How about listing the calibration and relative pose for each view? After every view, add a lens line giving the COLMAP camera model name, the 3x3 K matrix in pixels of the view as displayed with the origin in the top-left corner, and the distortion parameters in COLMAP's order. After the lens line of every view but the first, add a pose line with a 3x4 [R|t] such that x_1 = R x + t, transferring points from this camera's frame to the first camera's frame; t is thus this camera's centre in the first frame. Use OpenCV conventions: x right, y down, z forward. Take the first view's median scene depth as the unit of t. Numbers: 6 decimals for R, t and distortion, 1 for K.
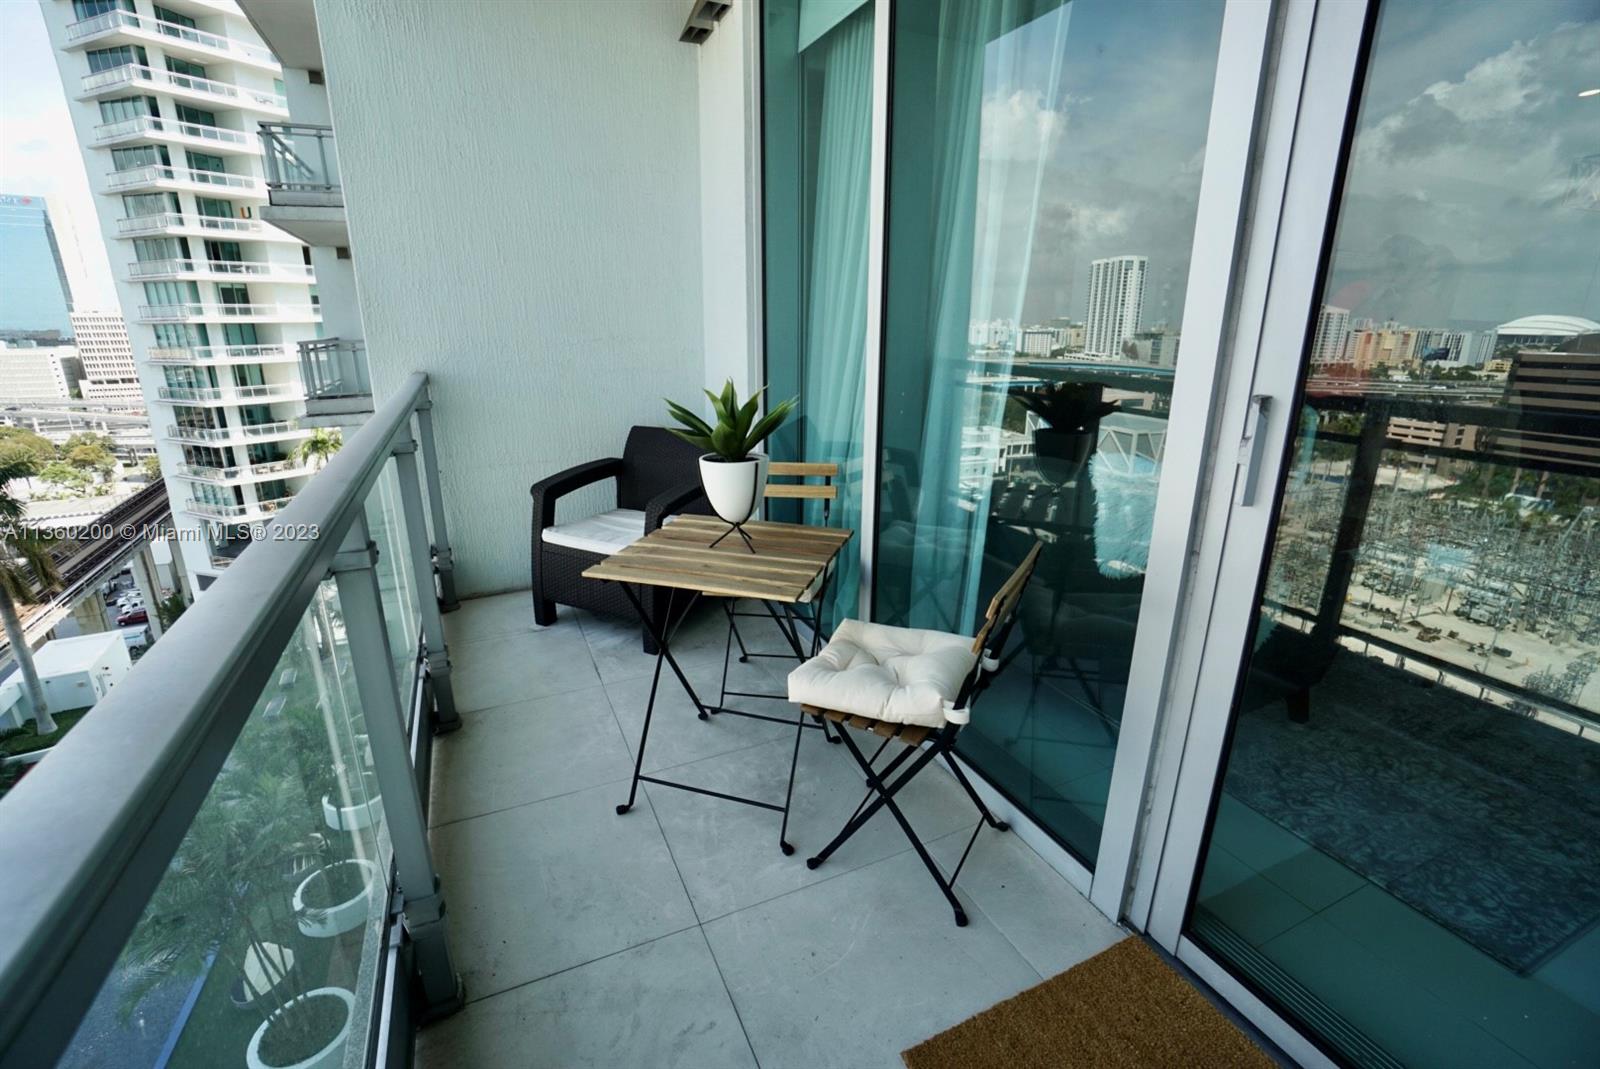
lens RADIAL K [[717.9, 0, 789.5], [0, 717.9, 531.8], [0, 0, 1]] dist [-0.057070, 0.023876]
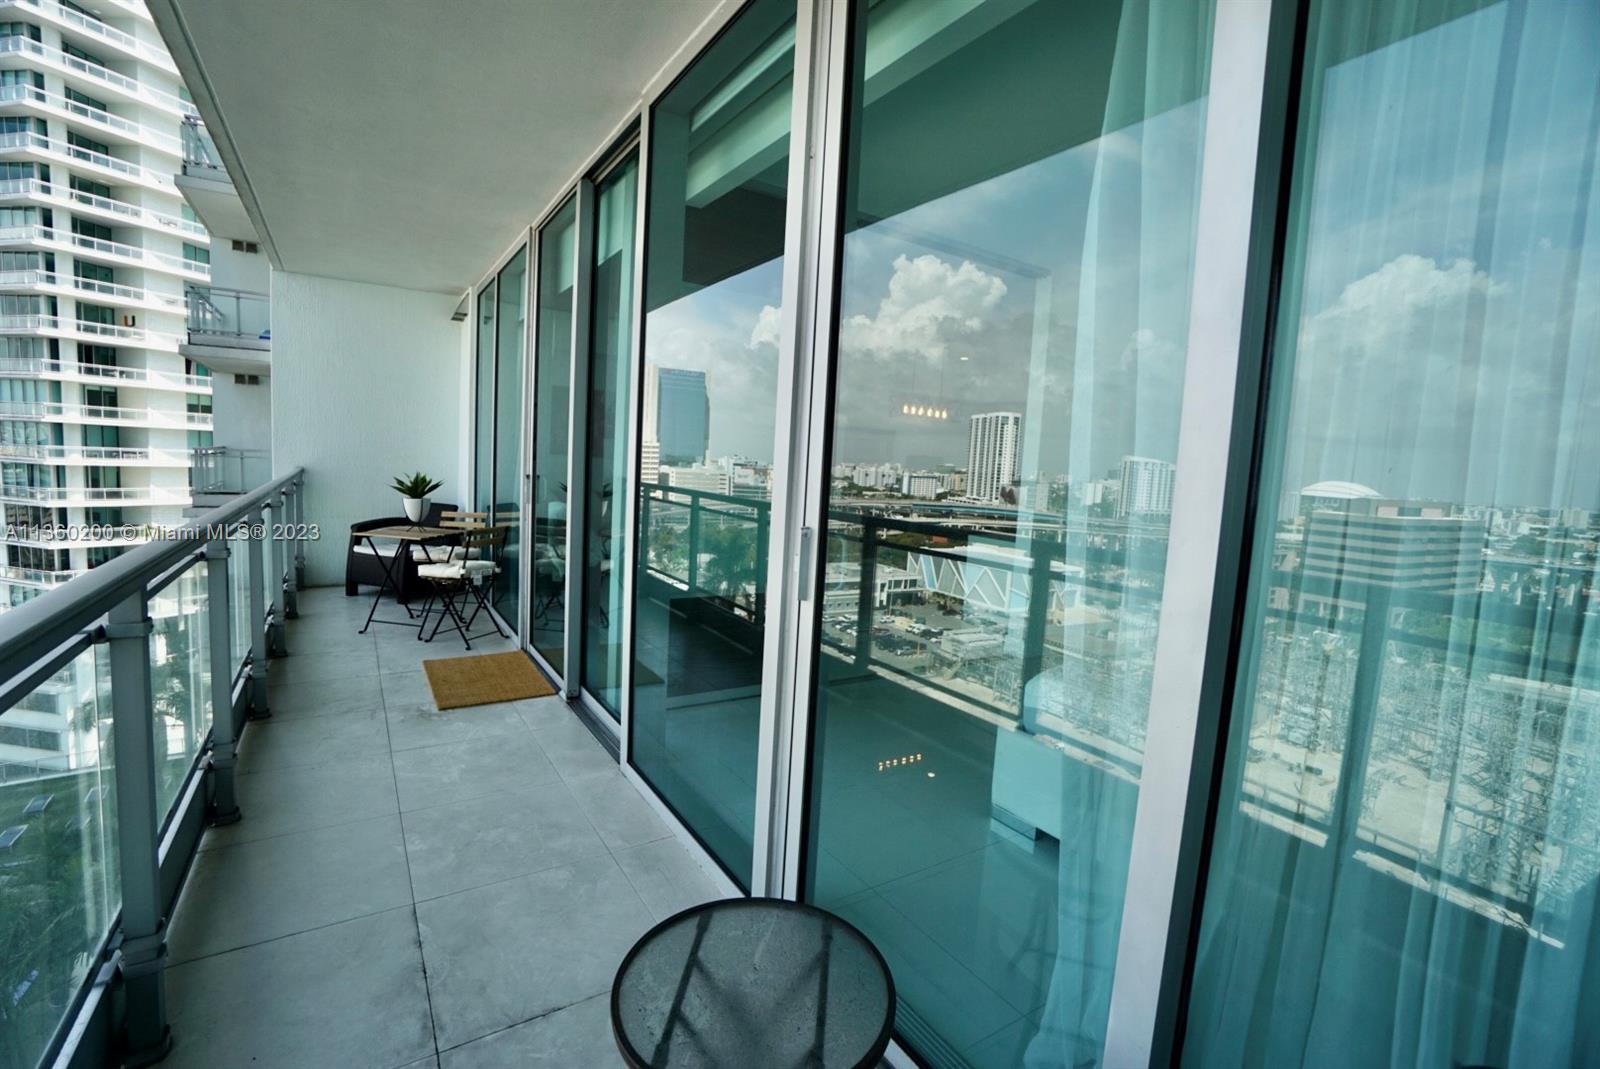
lens RADIAL K [[727.3, 0, 799.8], [0, 727.3, 531.7], [0, 0, 1]] dist [-0.060927, 0.023929]
pose [[0.988220, 0.037098, 0.148476, 0.190654], [-0.009004, 0.982587, -0.185582, 0.101926], [-0.152775, 0.182059, 0.971347, -0.368657]]
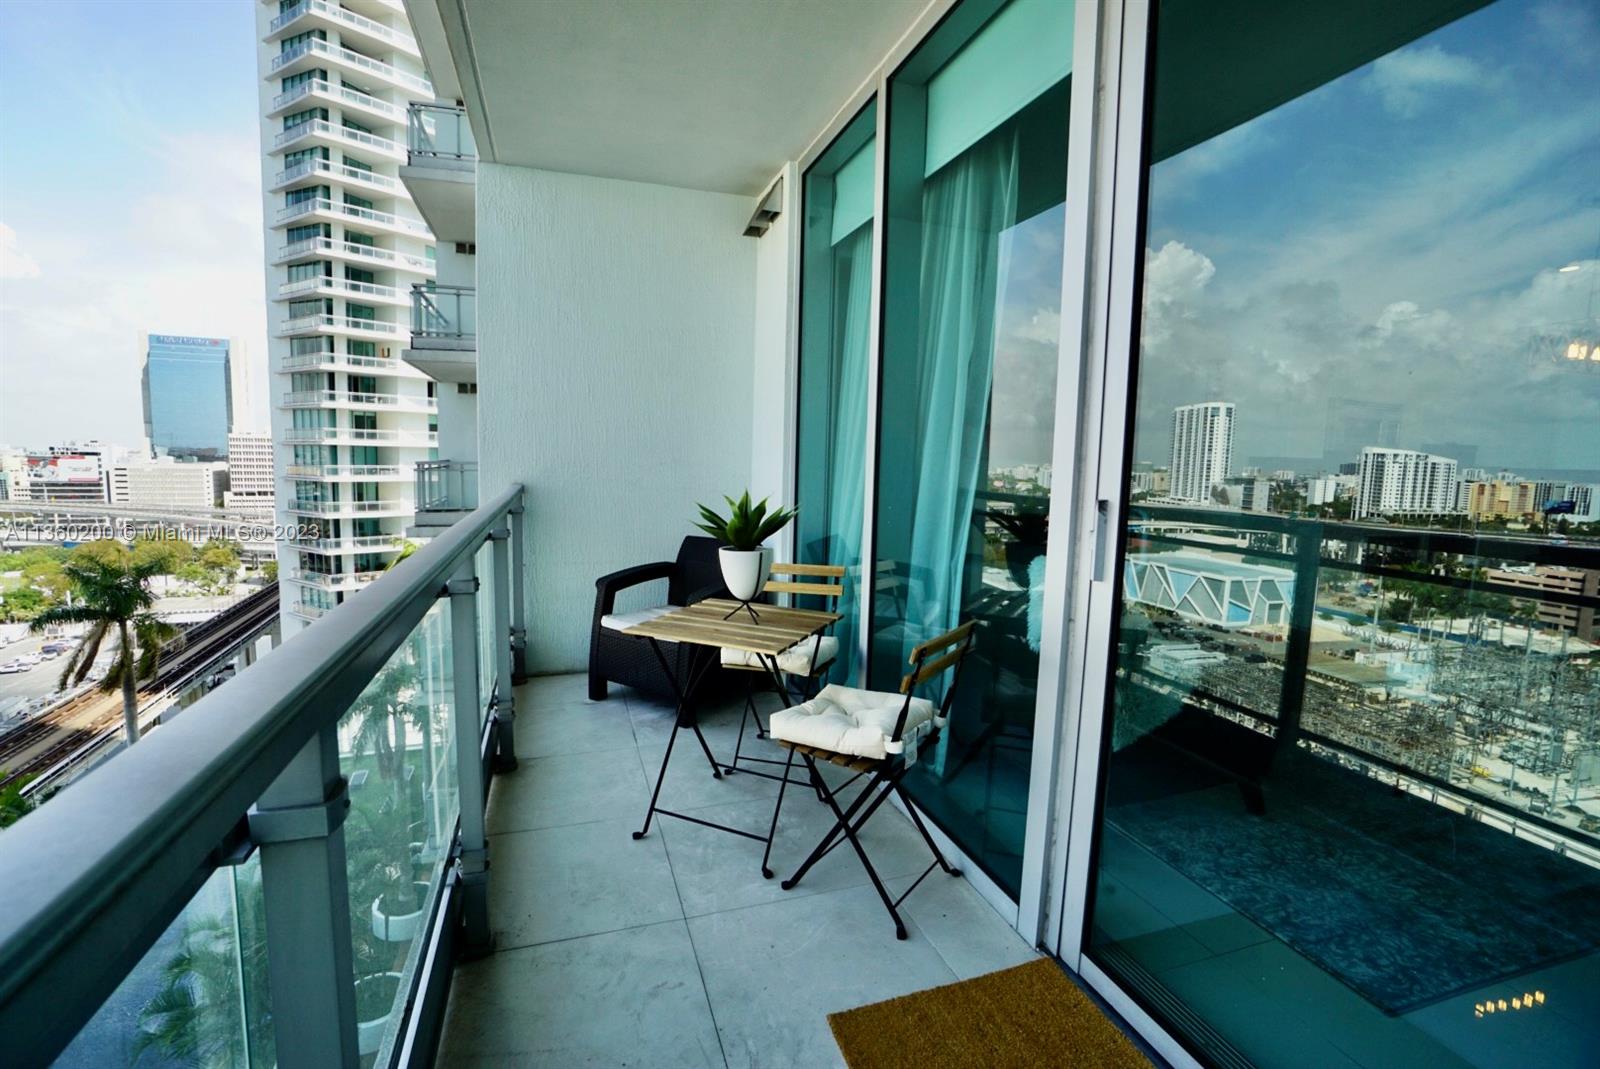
lens RADIAL K [[717.9, 0, 789.5], [0, 717.9, 531.8], [0, 0, 1]] dist [-0.057070, 0.023876]
pose [[0.994051, 0.034758, -0.103221, 0.025738], [-0.053206, 0.981903, -0.181756, 0.018546], [0.095036, 0.186166, 0.977911, -0.049873]]
